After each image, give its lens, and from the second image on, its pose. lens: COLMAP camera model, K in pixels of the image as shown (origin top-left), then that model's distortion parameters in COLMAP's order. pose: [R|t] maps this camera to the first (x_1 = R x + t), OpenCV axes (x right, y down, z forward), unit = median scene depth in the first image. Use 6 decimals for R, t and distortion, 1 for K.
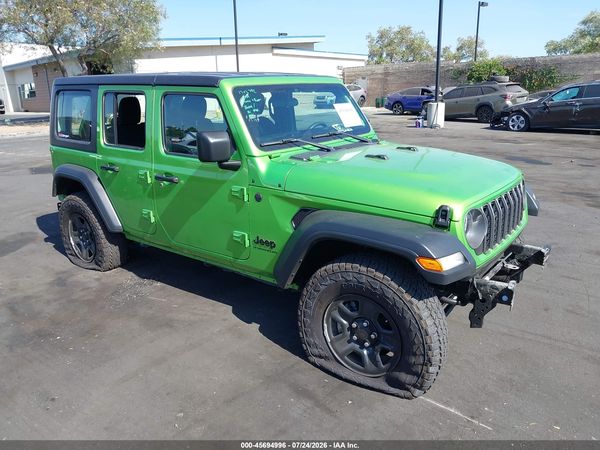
lens RADIAL K [[466.2, 0, 300.0], [0, 466.2, 225.0], [0, 0, 1]] dist [0.000870, 0.005207]
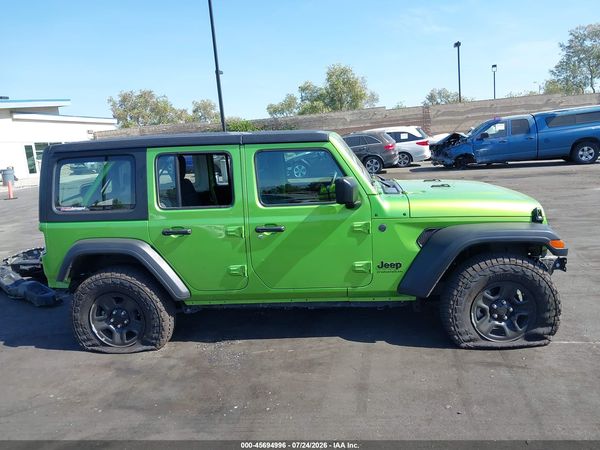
lens RADIAL K [[470.4, 0, 300.0], [0, 470.4, 225.0], [0, 0, 1]] dist [-0.001079, 0.001343]
pose [[0.847605, -0.134770, 0.513229, -0.732255], [0.197860, 0.977726, -0.070026, -0.020463], [-0.492359, 0.160902, 0.855390, 0.062077]]
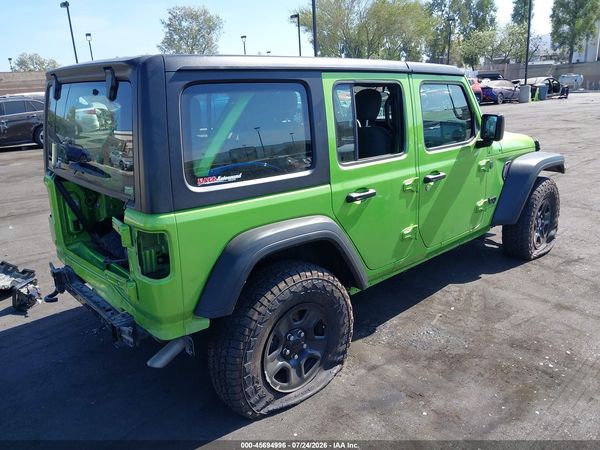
lens RADIAL K [[470.4, 0, 300.0], [0, 470.4, 225.0], [0, 0, 1]] dist [-0.001079, 0.001343]
pose [[0.171772, -0.263042, 0.949370, -1.158310], [0.311791, 0.928670, 0.200893, -0.264462], [-0.934495, 0.261497, 0.241534, 0.999986]]
